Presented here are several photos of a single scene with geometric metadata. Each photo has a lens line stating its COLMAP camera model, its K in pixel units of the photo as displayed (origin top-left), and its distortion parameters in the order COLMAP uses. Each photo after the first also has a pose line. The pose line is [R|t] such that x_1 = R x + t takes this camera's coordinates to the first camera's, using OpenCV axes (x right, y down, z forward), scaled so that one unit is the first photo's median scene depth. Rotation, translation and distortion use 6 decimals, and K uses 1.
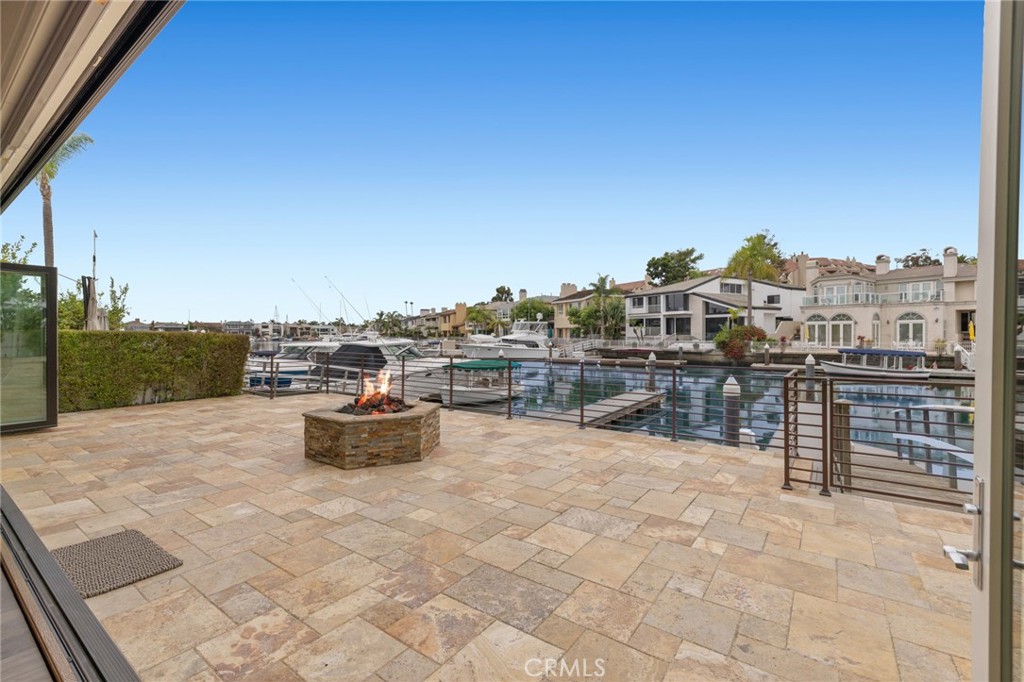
lens RADIAL K [[444.8, 0, 505.8], [0, 444.8, 342.4], [0, 0, 1]] dist [0.002544, 0.000049]
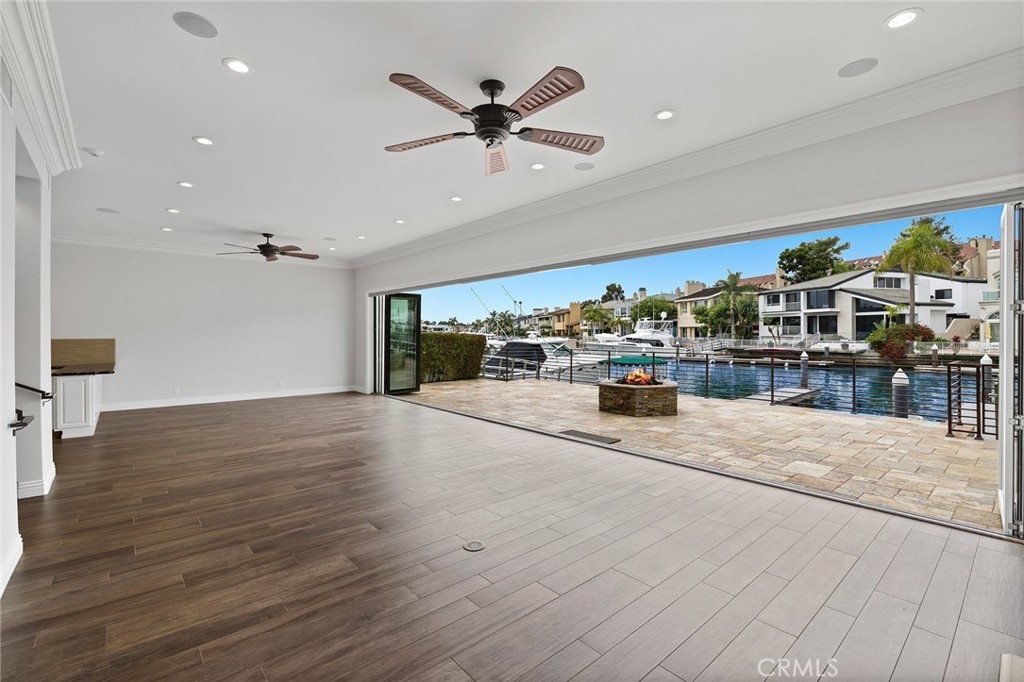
lens RADIAL K [[453.2, 0, 500.9], [0, 453.2, 337.0], [0, 0, 1]] dist [-0.003867, -0.000938]
pose [[0.972369, 0.002225, -0.233439, -0.047946], [-0.004381, 0.999952, -0.008719, 0.000350], [0.233408, 0.009501, 0.972332, -0.081854]]
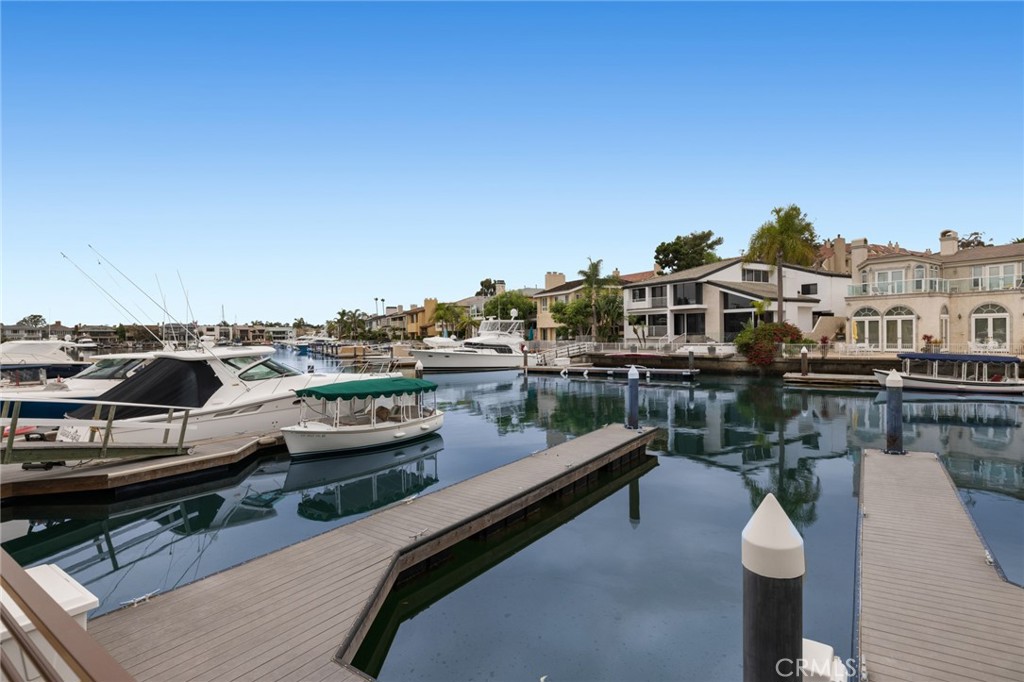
lens RADIAL K [[506.0, 0, 506.8], [0, 506.0, 342.7], [0, 0, 1]] dist [-0.009608, 0.000689]
pose [[0.999912, -0.008980, 0.009783, 0.060192], [0.009016, 0.999953, -0.003681, -0.003699], [-0.009749, 0.003769, 0.999945, 0.120477]]
